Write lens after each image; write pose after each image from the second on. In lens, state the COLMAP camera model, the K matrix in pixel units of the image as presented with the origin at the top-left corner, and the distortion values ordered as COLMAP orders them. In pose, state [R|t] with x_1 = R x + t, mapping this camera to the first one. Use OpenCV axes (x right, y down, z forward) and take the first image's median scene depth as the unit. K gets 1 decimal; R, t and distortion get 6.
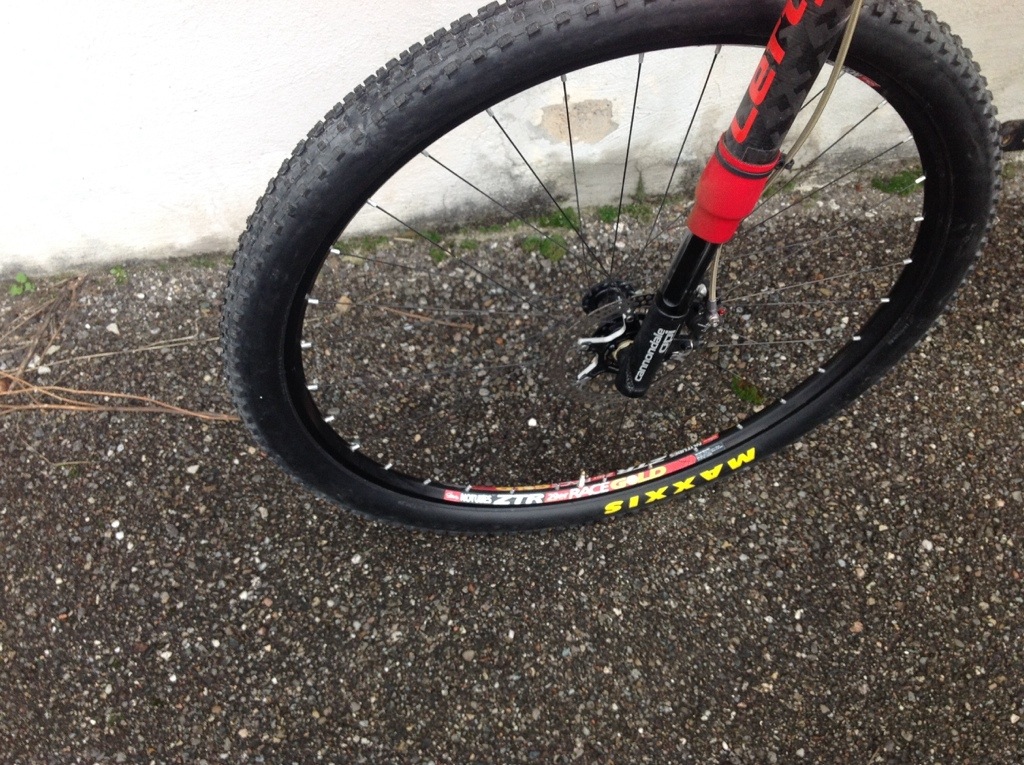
lens RADIAL K [[963.7, 0, 509.5], [0, 963.7, 384.7], [0, 0, 1]] dist [0.084107, -0.201963]
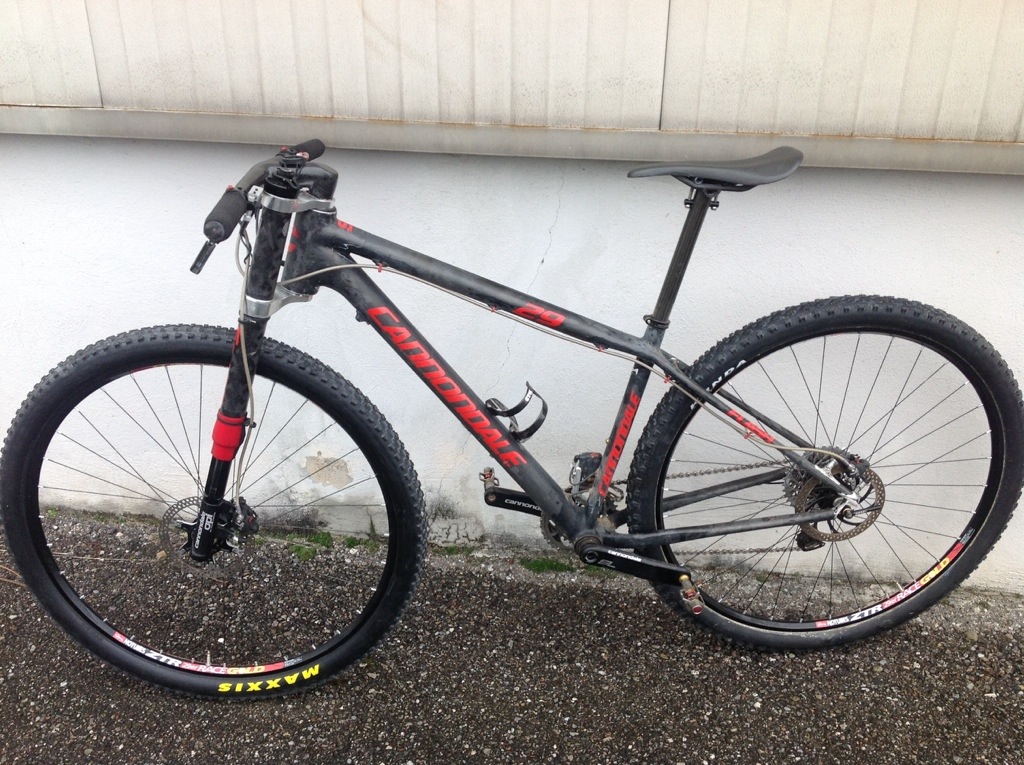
lens RADIAL K [[963.7, 0, 509.5], [0, 963.7, 384.7], [0, 0, 1]] dist [0.084107, -0.201963]
pose [[0.960283, 0.183479, -0.210218, 0.752392], [-0.264613, 0.837850, -0.477481, 0.333147], [0.088524, 0.514143, 0.853124, -0.472813]]
